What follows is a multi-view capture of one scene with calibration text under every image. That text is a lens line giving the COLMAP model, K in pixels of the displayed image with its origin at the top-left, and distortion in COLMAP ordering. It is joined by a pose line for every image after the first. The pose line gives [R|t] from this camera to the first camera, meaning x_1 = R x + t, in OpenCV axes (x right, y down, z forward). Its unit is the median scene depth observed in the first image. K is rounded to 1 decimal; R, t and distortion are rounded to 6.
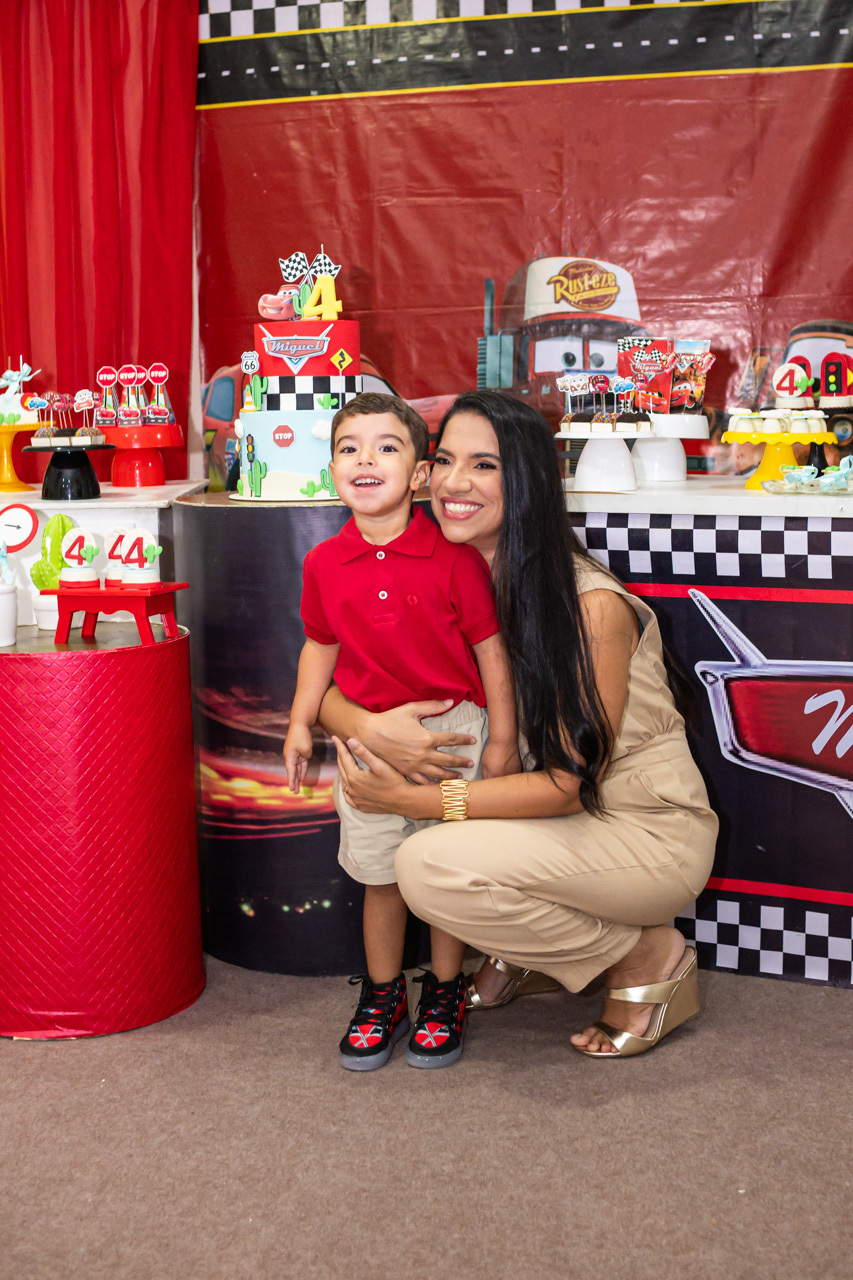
lens RADIAL K [[1697.6, 0, 426.5], [0, 1697.6, 624.6], [0, 0, 1]] dist [-0.113351, 0.026246]
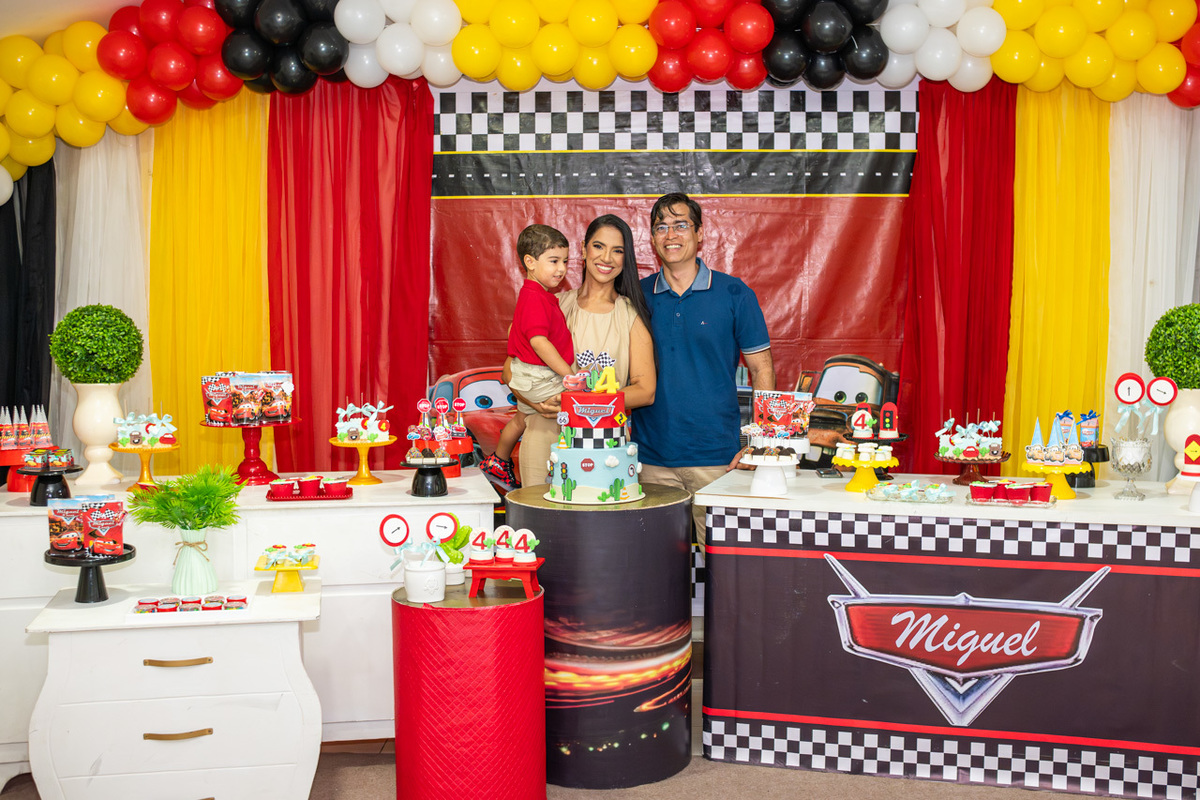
lens RADIAL K [[1591.5, 0, 600.0], [0, 1591.5, 400.0], [0, 0, 1]] dist [-0.113351, 0.026246]
pose [[0.976798, -0.001483, 0.214156, -0.385729], [0.007331, 0.999622, -0.026514, -0.126536], [-0.214035, 0.027469, 0.976440, -0.502143]]
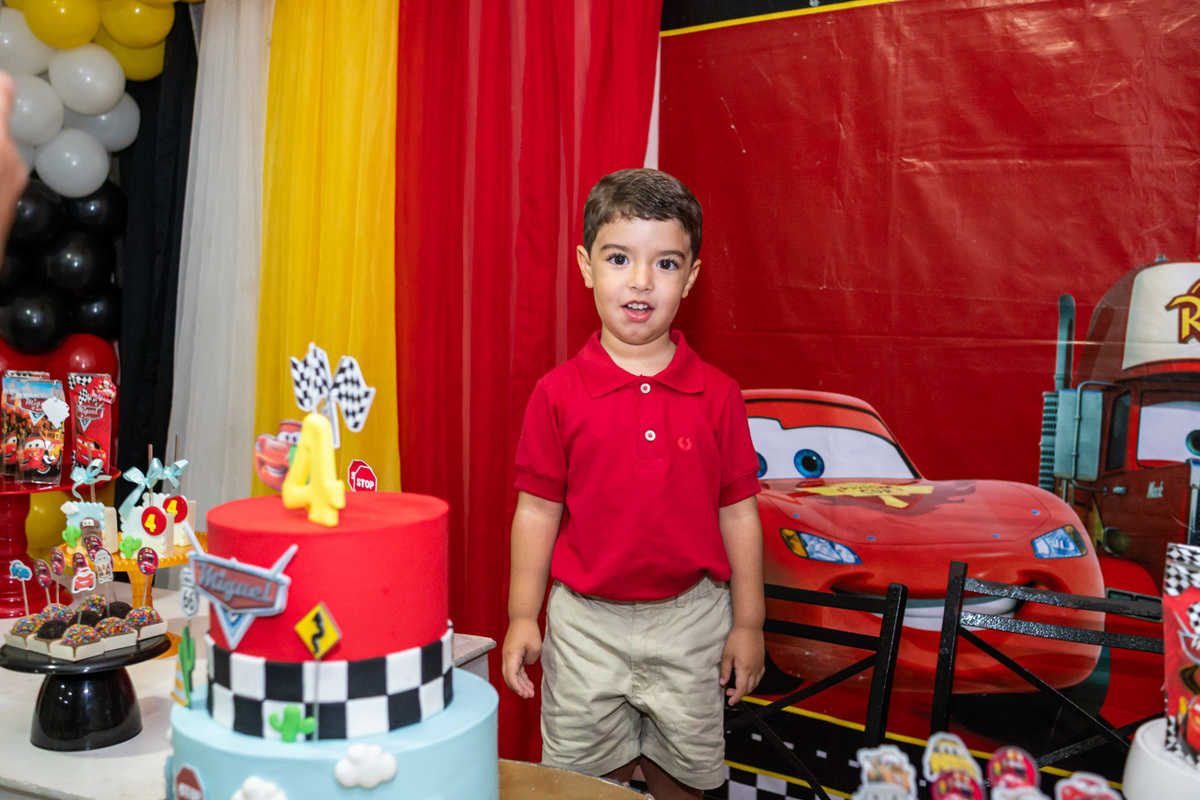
lens RADIAL K [[1306.4, 0, 599.9], [0, 1306.4, 377.4], [0, 0, 1]] dist [-0.094056, 0.002146]
pose [[0.882164, 0.057711, -0.467394, 0.144207], [-0.080994, 0.996267, -0.029855, -0.202884], [0.463926, 0.064193, 0.883545, 0.714286]]
